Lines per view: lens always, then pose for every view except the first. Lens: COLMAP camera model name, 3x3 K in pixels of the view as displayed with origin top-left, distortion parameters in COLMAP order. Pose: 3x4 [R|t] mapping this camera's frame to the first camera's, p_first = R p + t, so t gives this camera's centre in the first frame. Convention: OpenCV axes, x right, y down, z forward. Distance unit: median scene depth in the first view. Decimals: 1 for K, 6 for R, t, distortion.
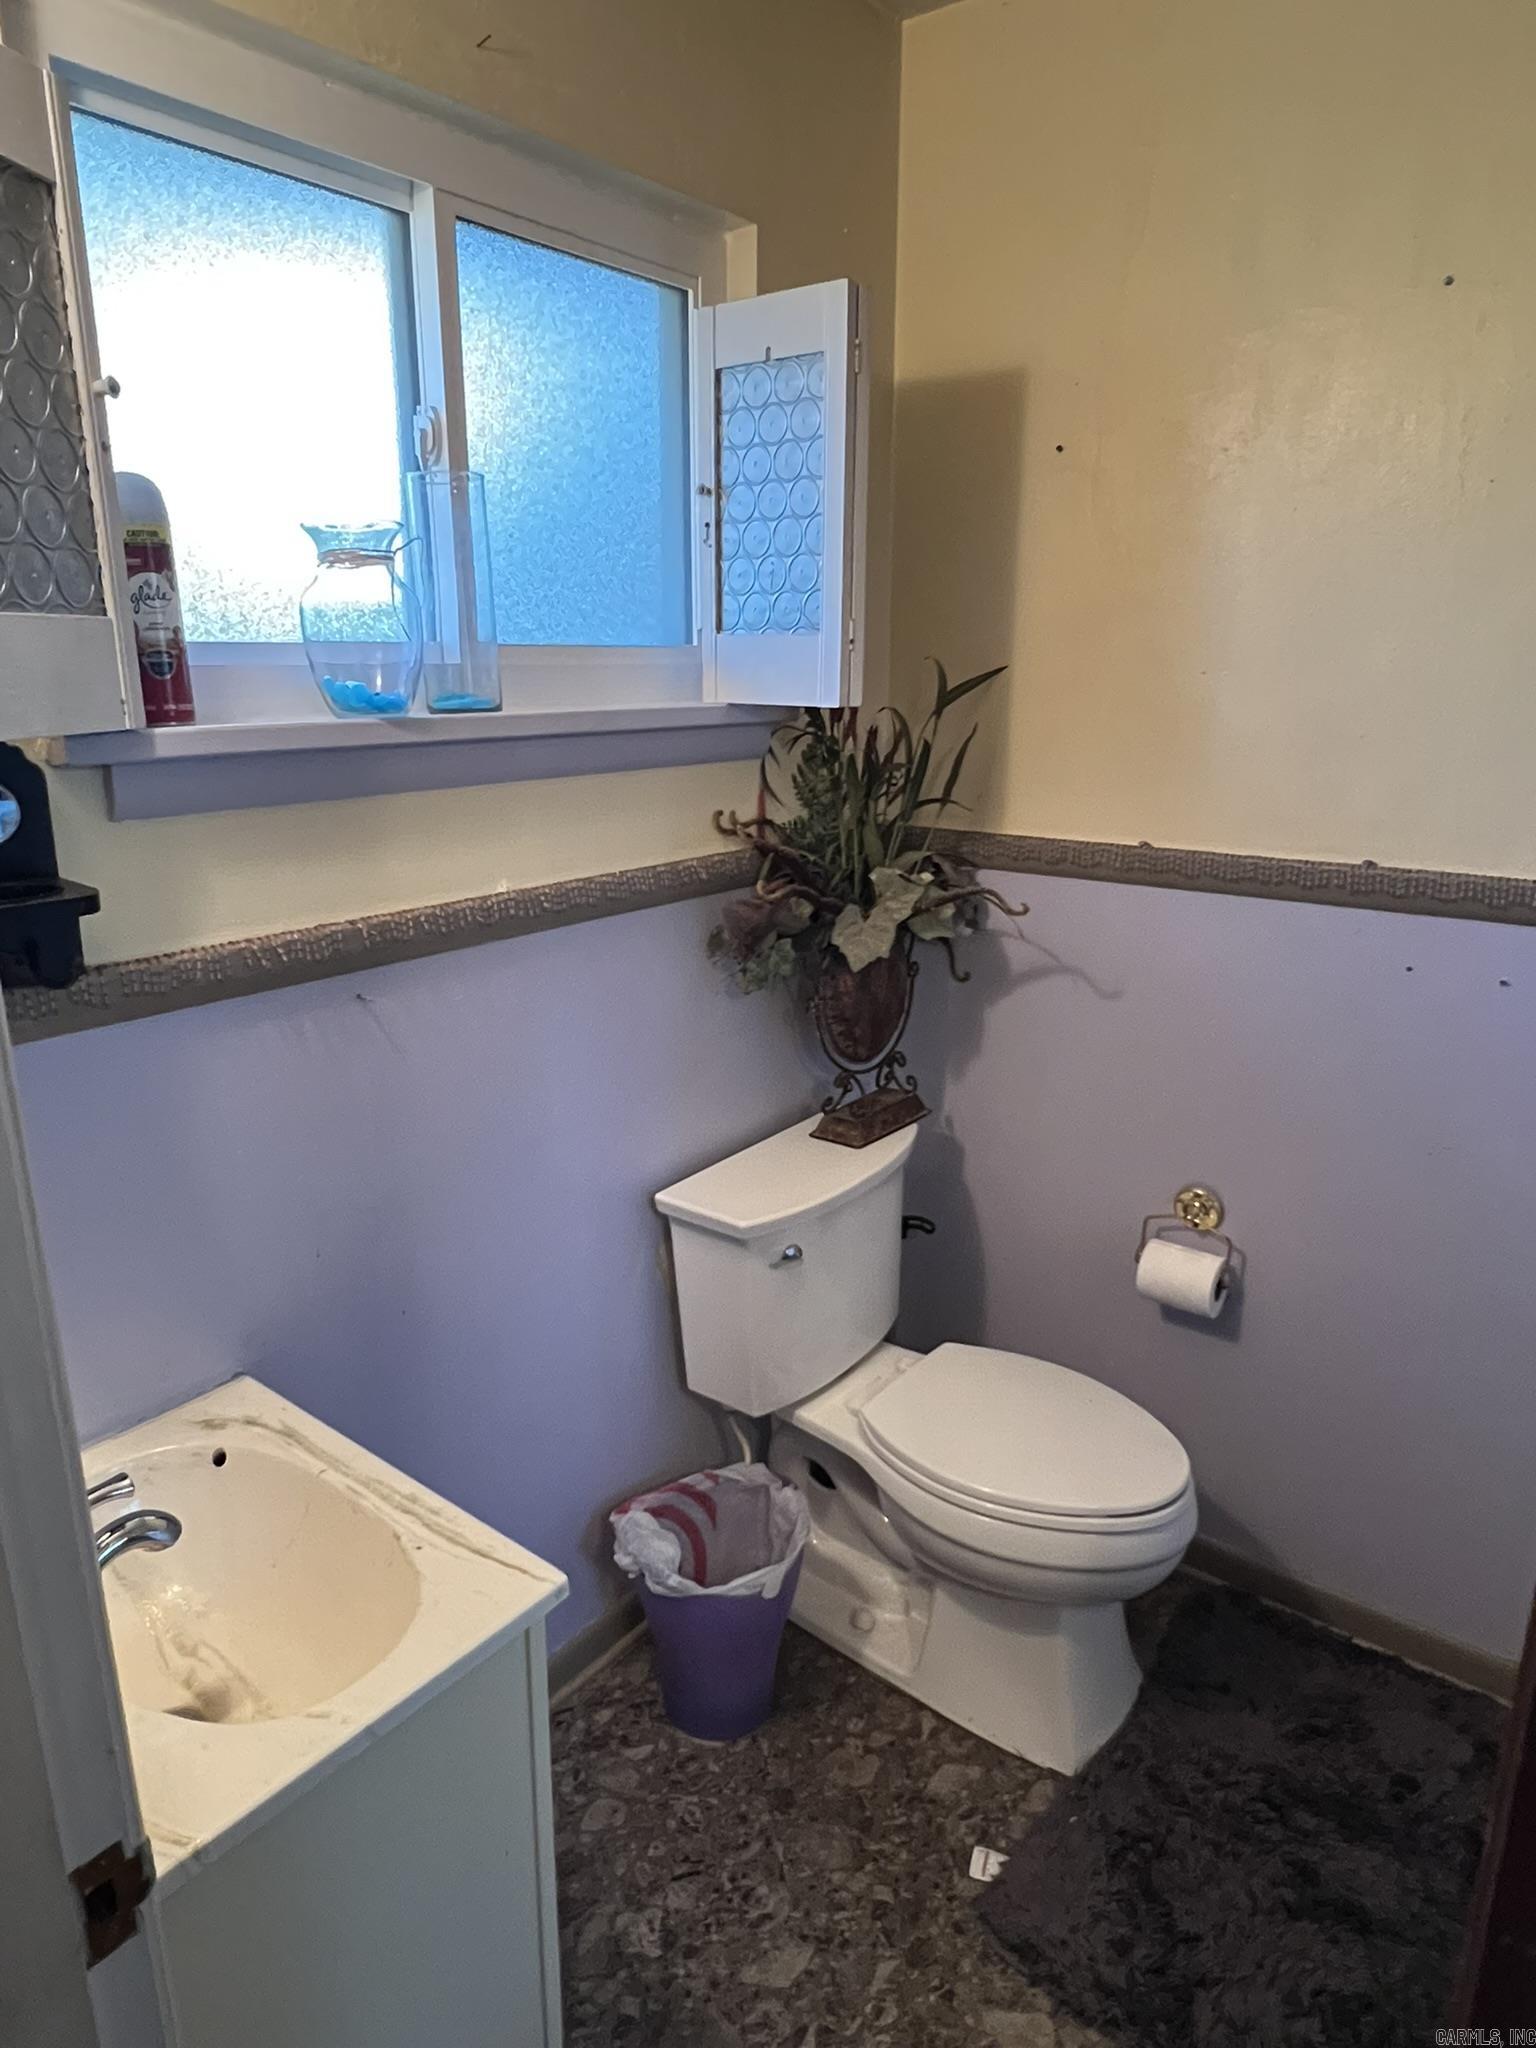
lens RADIAL K [[1267.5, 0, 768.8], [0, 1267.5, 1023.2], [0, 0, 1]] dist [-0.003599, -0.000383]
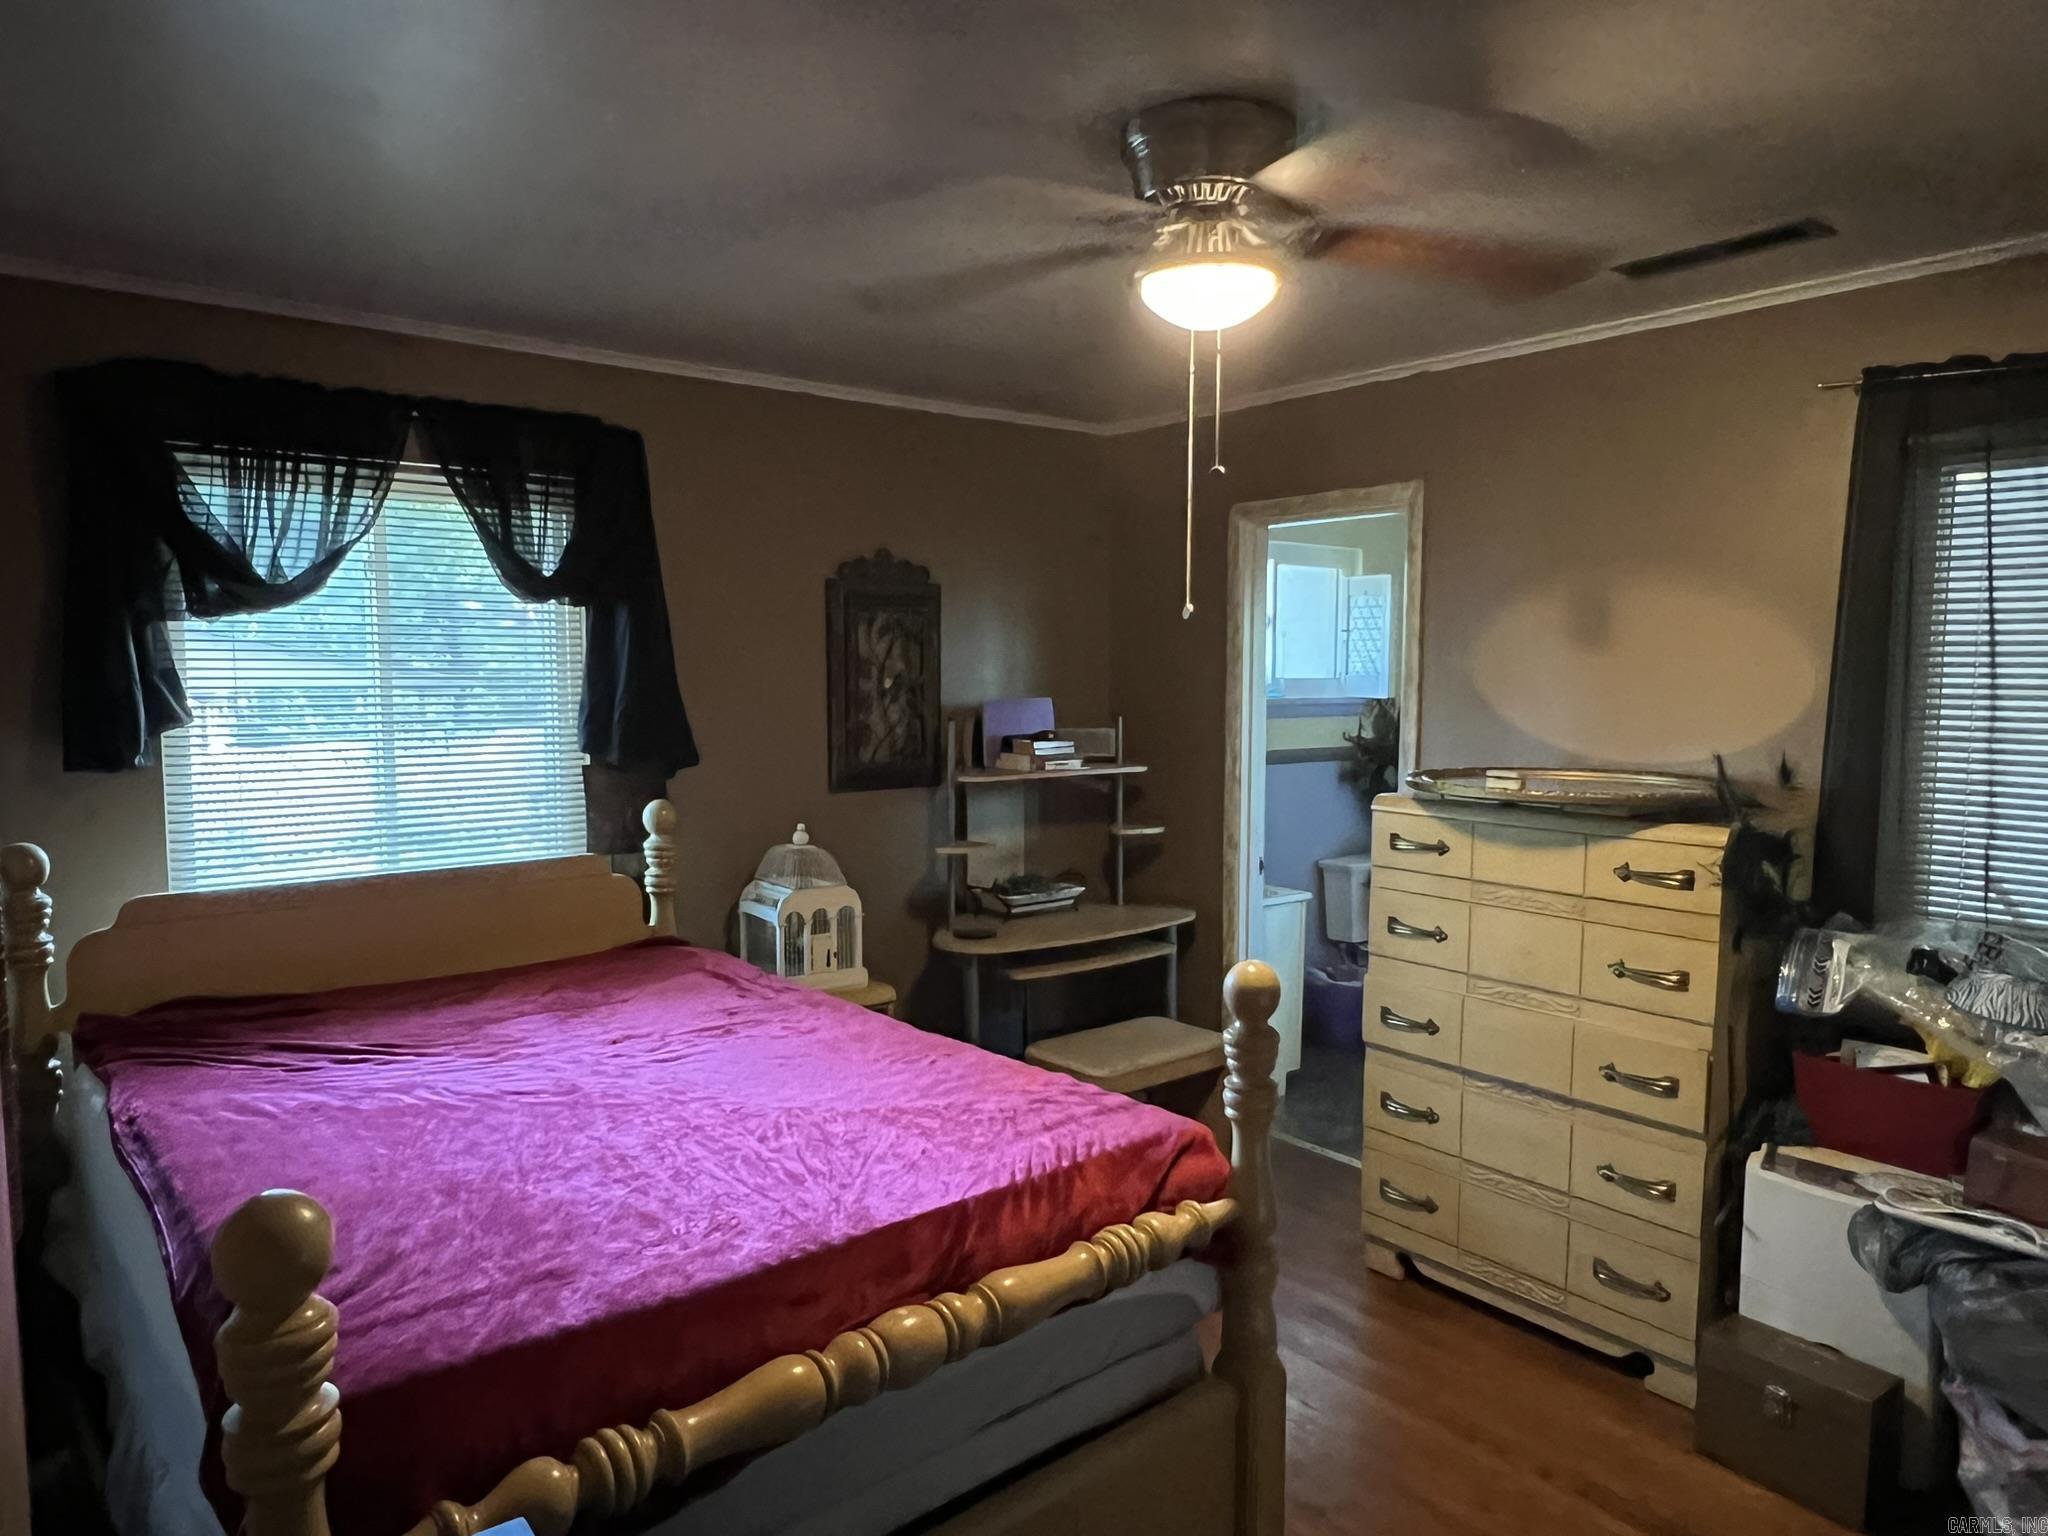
lens RADIAL K [[1313.7, 0, 1022.2], [0, 1313.7, 770.4], [0, 0, 1]] dist [0.002923, -0.001886]
pose [[0.975432, 0.029420, -0.218327, -0.103019], [-0.071129, 0.980023, -0.185730, 0.552402], [0.208501, 0.196696, 0.958038, -2.121594]]
